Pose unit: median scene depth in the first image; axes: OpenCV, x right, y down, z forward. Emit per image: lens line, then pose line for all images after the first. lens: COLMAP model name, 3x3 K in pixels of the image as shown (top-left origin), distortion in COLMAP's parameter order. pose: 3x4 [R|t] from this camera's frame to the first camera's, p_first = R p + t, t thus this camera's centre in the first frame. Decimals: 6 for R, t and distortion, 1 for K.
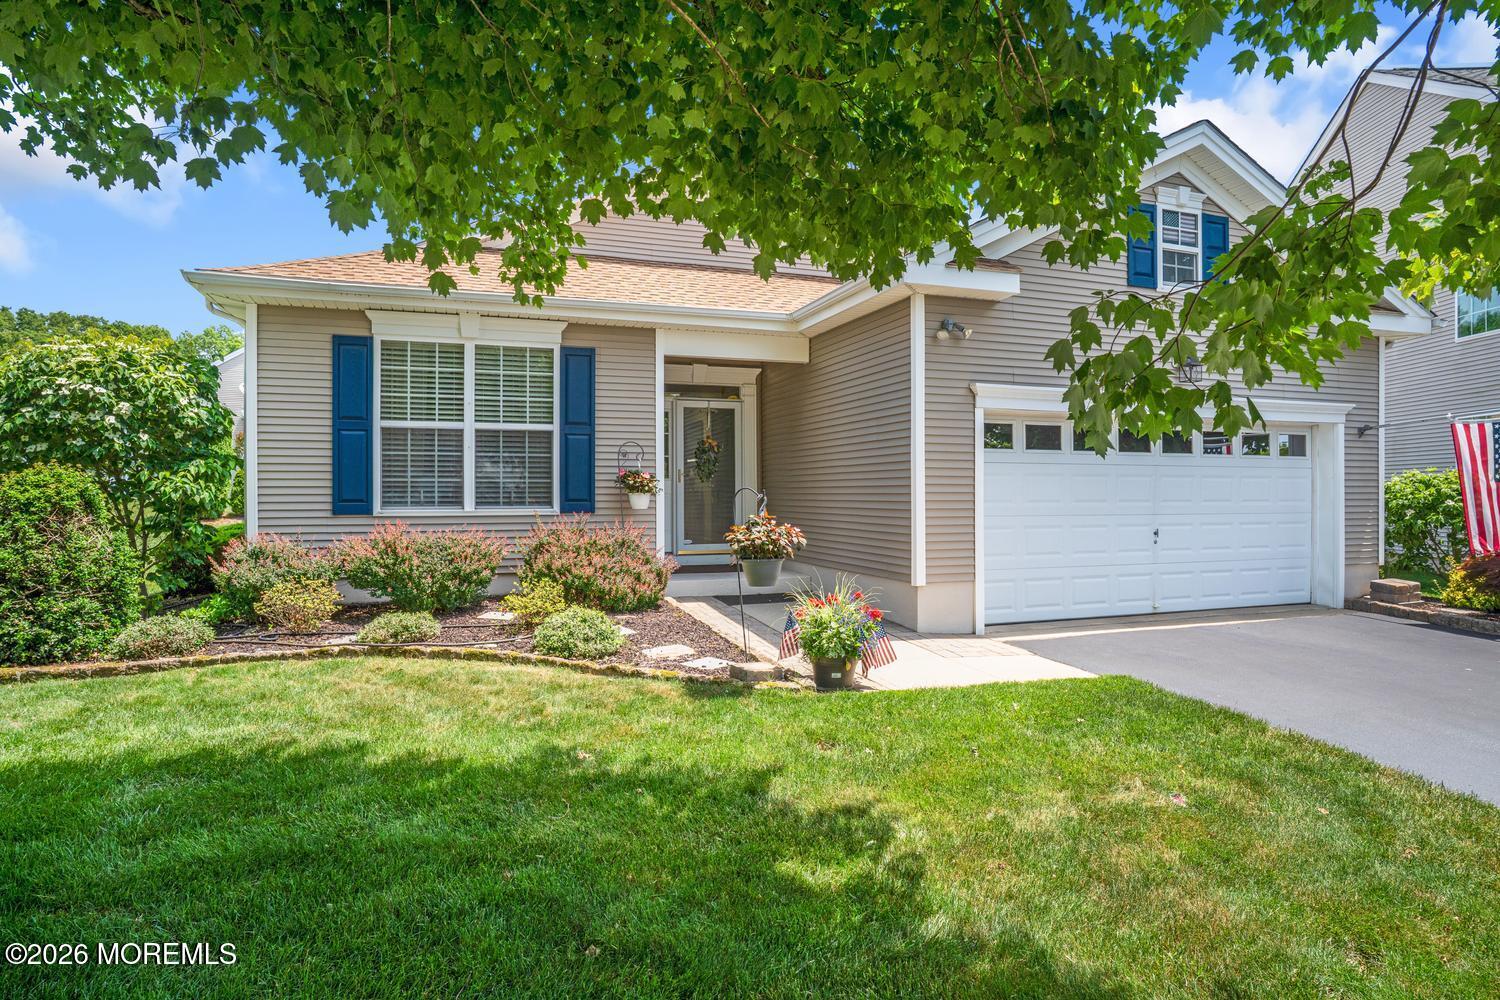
lens RADIAL K [[851.2, 0, 752.3], [0, 851.2, 490.0], [0, 0, 1]] dist [-0.020067, 0.009410]
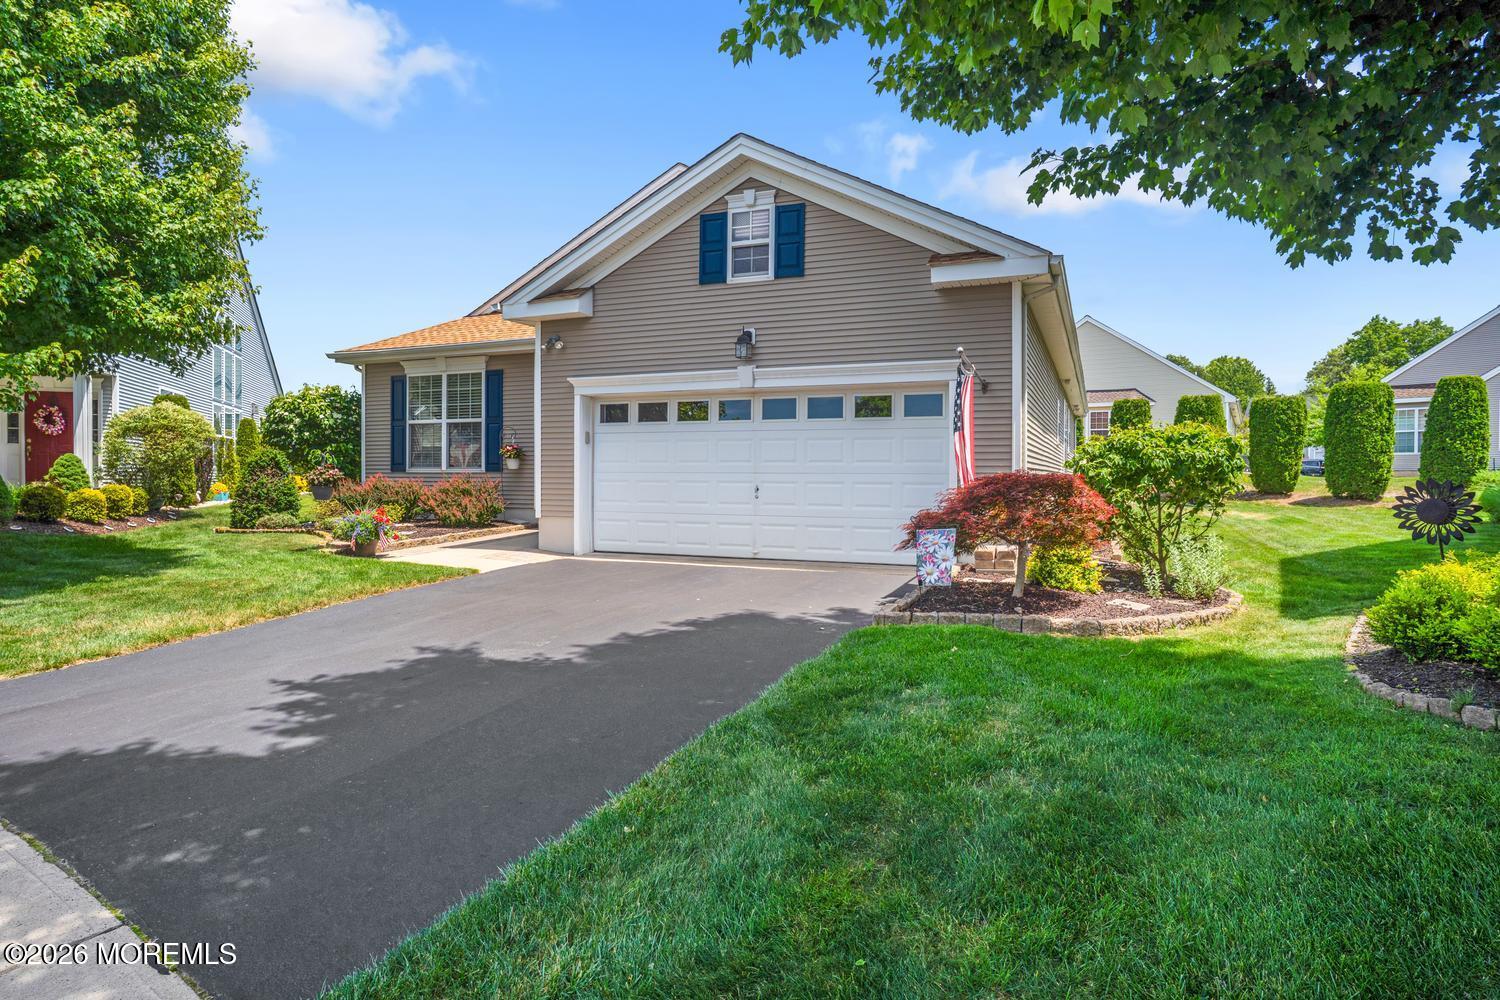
lens RADIAL K [[851.2, 0, 752.3], [0, 851.2, 490.0], [0, 0, 1]] dist [-0.020067, 0.009410]
pose [[0.733527, 0.014086, -0.679514, 1.323407], [-0.003888, 0.999856, 0.016530, 0.034480], [0.679649, -0.009483, 0.733476, 0.145994]]
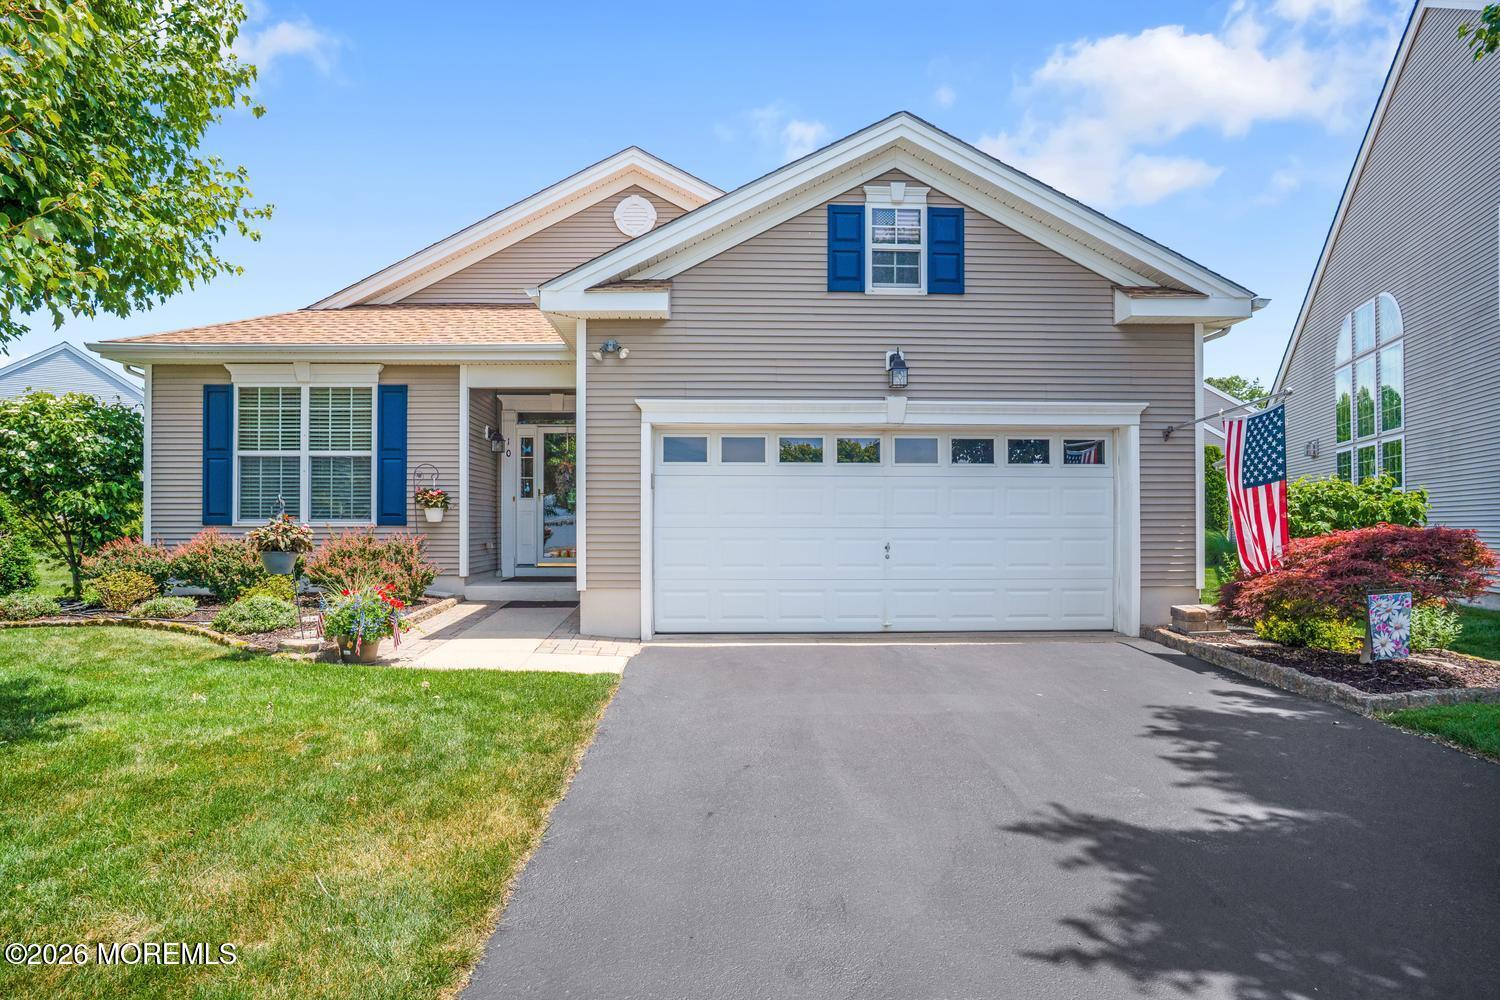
lens RADIAL K [[851.2, 0, 740.3], [0, 851.2, 515.4], [0, 0, 1]] dist [-0.020067, 0.009410]
pose [[0.947570, -0.002733, -0.319538, 0.652992], [-0.000181, 0.999959, -0.009088, 0.024986], [0.319550, 0.008669, 0.947530, 0.042715]]
